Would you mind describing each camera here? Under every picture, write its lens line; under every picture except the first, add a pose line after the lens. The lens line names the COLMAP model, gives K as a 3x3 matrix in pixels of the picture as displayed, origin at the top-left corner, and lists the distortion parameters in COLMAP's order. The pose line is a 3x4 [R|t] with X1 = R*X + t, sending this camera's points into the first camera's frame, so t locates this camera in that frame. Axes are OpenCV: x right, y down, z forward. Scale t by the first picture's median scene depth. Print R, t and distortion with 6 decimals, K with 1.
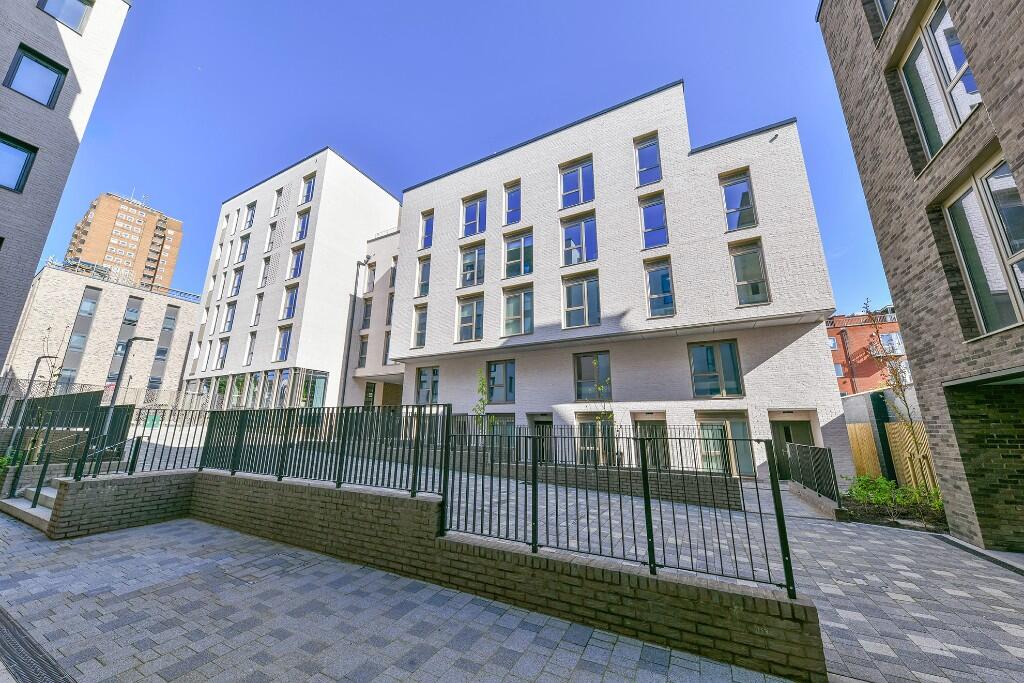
lens RADIAL K [[357.4, 0, 512.0], [0, 357.4, 341.5], [0, 0, 1]] dist [-0.001090, -0.000056]
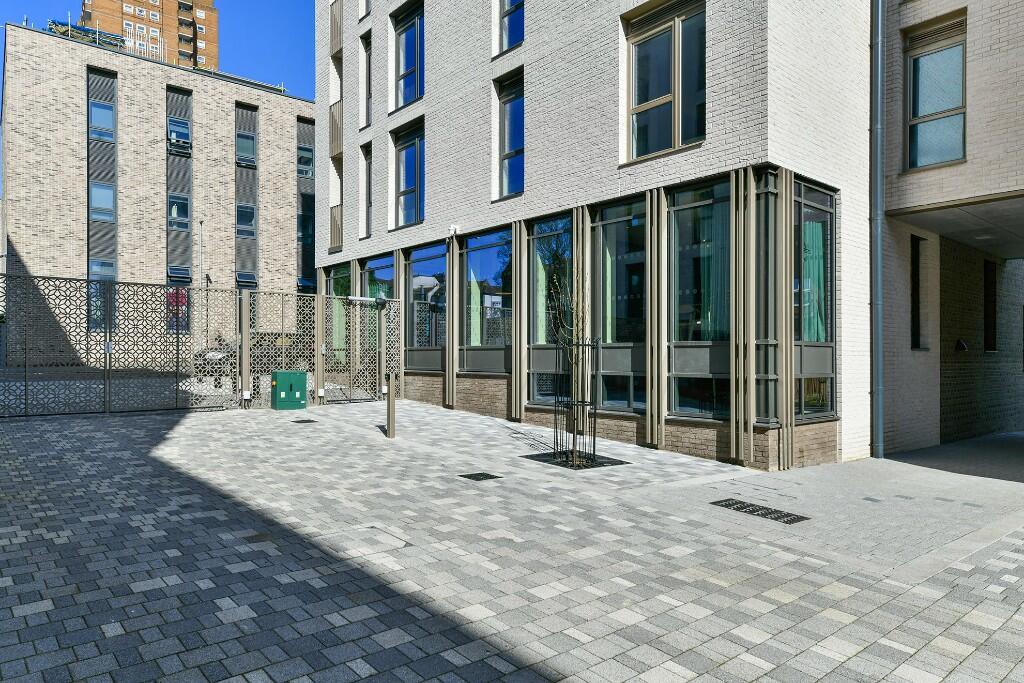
lens RADIAL K [[722.7, 0, 512.0], [0, 722.7, 341.5], [0, 0, 1]] dist [0.002518, 0.000439]
pose [[0.917354, -0.017521, -0.397687, -0.365545], [0.106215, 0.973585, 0.202115, 0.043636], [0.383641, -0.227651, 0.894983, 0.325216]]
